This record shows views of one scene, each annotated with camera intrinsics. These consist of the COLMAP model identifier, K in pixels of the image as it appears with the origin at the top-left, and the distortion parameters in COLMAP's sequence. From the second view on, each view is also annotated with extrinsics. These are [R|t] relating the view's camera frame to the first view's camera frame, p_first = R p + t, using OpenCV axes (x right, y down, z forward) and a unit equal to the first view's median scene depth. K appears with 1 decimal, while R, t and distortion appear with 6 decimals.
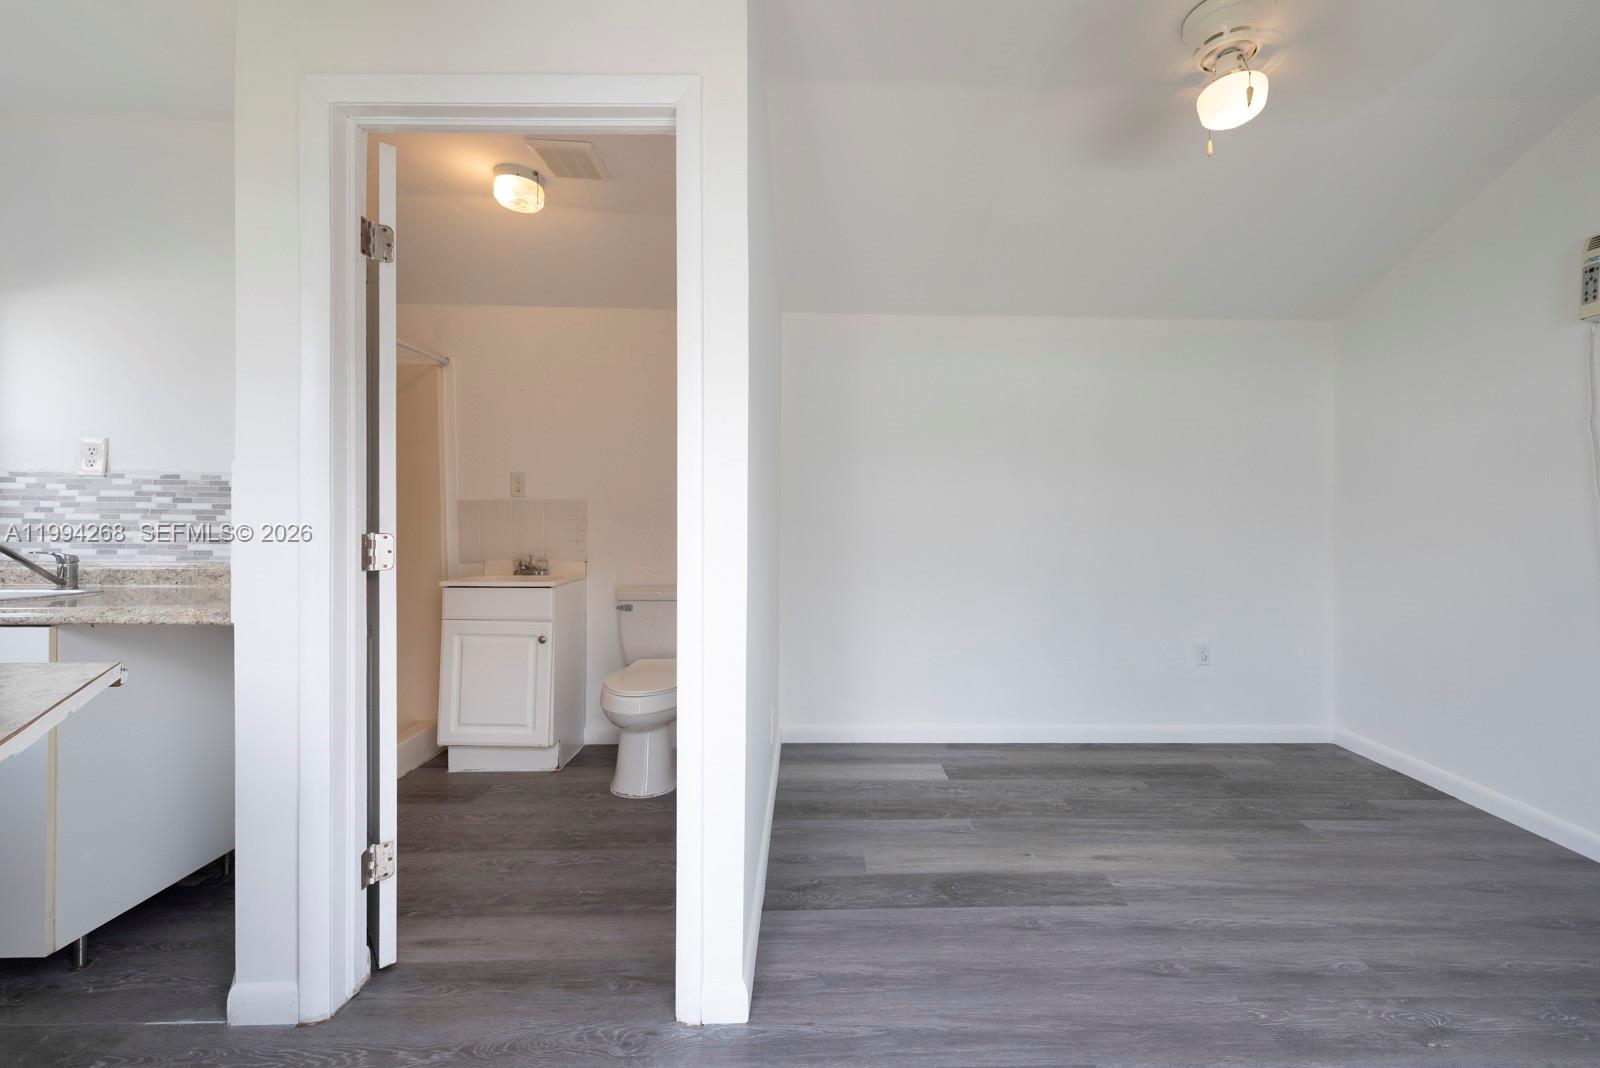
lens RADIAL K [[657.3, 0, 796.8], [0, 657.3, 532.3], [0, 0, 1]] dist [0.007461, -0.000559]
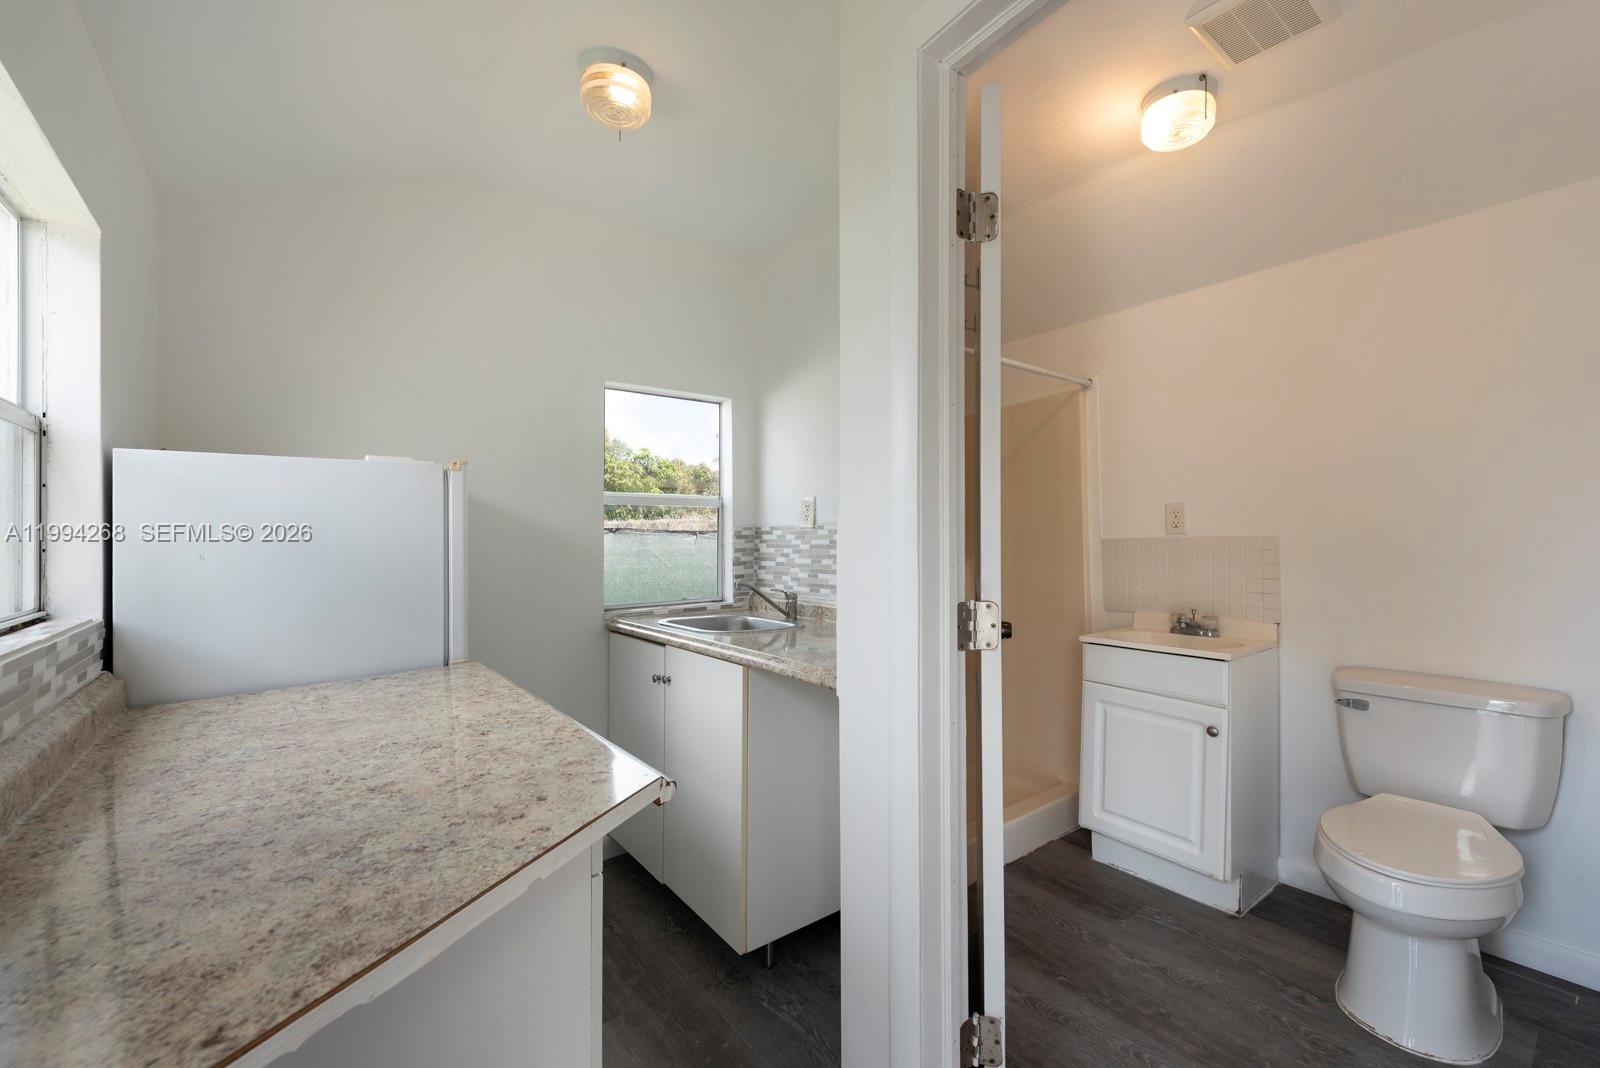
lens RADIAL K [[657.3, 0, 796.8], [0, 657.3, 532.3], [0, 0, 1]] dist [0.007461, -0.000559]
pose [[0.604368, -0.021374, -0.796418, -0.106160], [-0.016543, 0.999088, -0.039367, -0.028820], [0.796533, 0.036967, 0.603463, 0.248841]]
